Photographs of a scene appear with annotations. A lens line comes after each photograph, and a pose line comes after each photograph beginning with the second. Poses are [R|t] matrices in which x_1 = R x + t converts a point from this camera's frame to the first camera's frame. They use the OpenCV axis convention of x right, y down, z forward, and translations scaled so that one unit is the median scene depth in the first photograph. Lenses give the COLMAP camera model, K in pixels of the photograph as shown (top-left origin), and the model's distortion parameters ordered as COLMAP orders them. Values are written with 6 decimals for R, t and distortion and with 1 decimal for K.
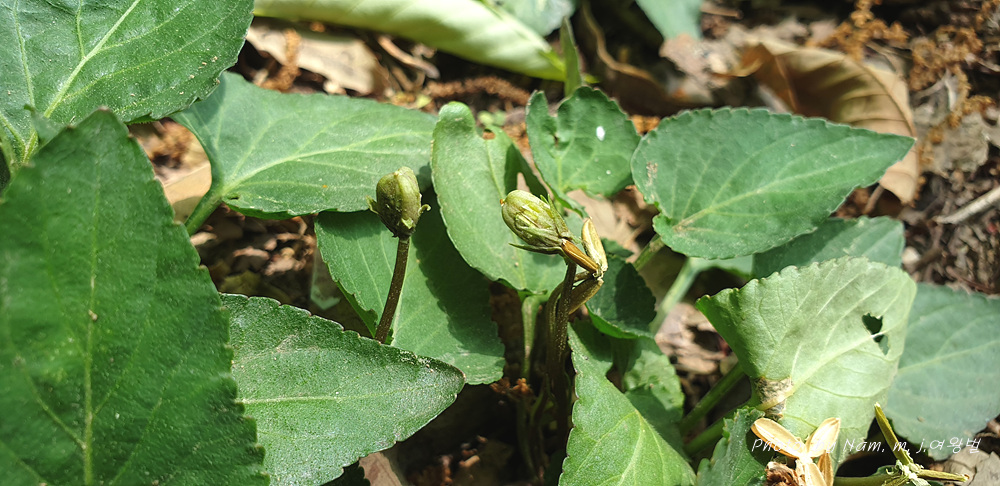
lens RADIAL K [[812.4, 0, 494.6], [0, 812.4, 248.7], [0, 0, 1]] dist [-0.002844, -0.003649]
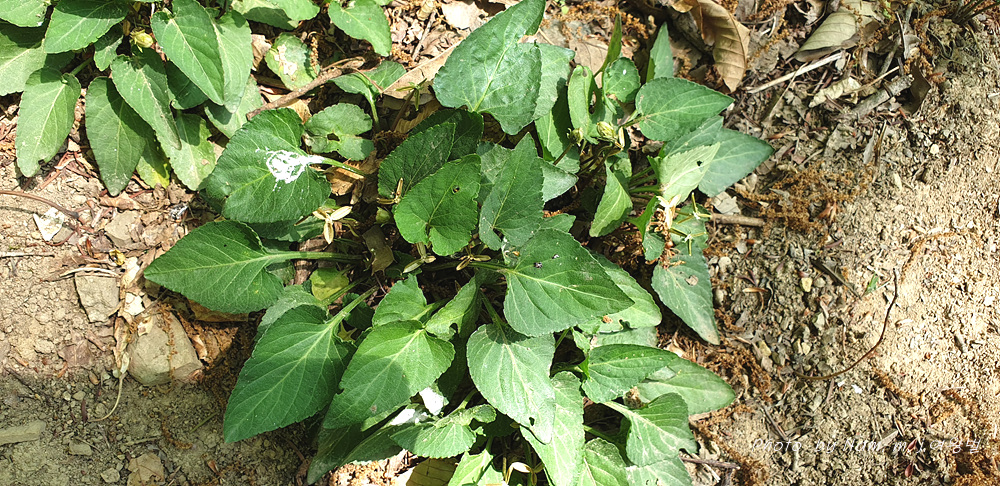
lens RADIAL K [[812.4, 0, 503.5], [0, 812.4, 245.4], [0, 0, 1]] dist [-0.002844, -0.003649]
pose [[0.976418, 0.076938, 0.201712, -0.772290], [-0.165623, 0.866282, 0.471302, -0.878090], [-0.138479, -0.493596, 0.858596, -1.523943]]
